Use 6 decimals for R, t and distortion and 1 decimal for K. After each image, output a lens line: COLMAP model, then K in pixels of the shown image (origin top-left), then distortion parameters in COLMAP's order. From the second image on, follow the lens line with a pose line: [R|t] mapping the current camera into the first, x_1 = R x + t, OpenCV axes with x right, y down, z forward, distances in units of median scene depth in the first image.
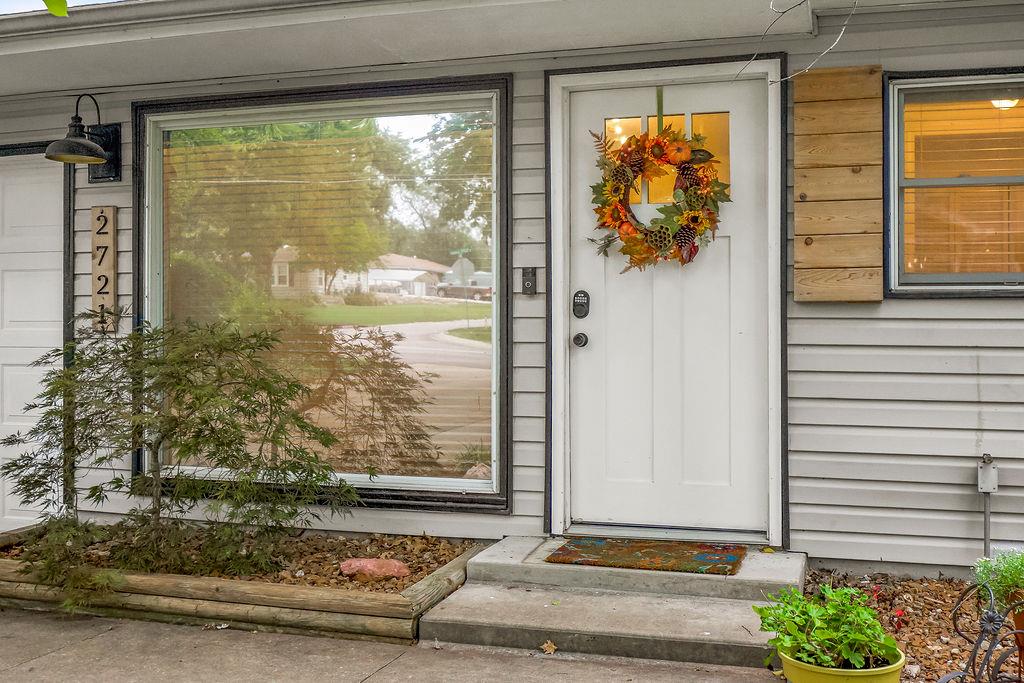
lens RADIAL K [[990.1, 0, 512.0], [0, 990.1, 341.5], [0, 0, 1]] dist [-0.009382, -0.005590]
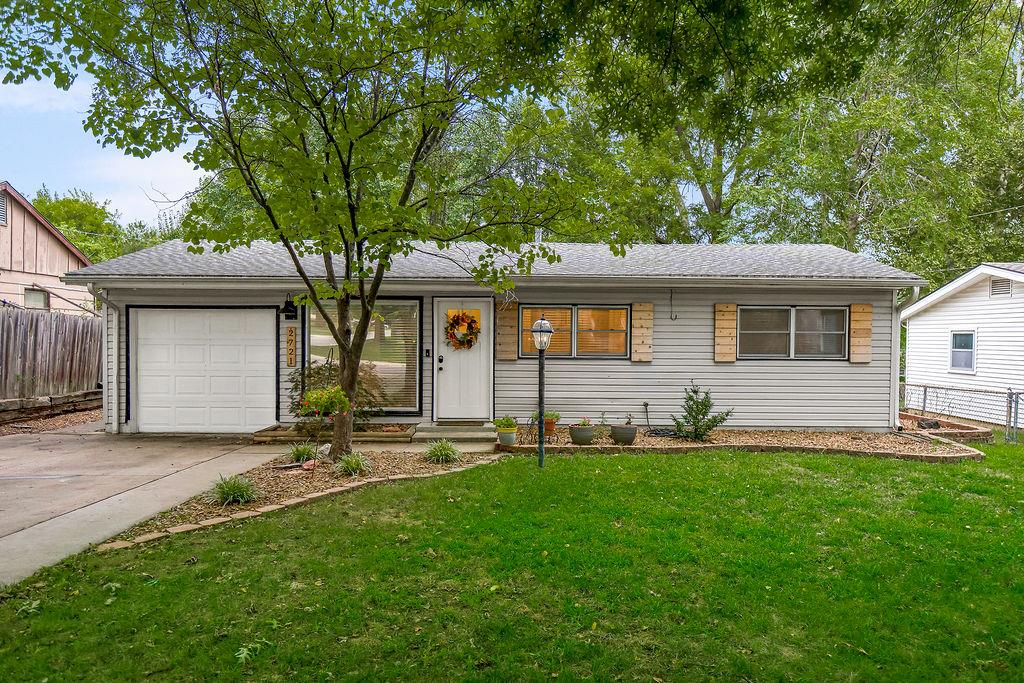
lens RADIAL K [[708.8, 0, 512.0], [0, 708.8, 341.5], [0, 0, 1]] dist [0.001434, 0.000136]
pose [[0.956927, 0.001757, 0.290323, -0.450139], [-0.002951, 0.999989, 0.003675, -0.115230], [-0.290314, -0.004373, 0.956922, -1.627347]]
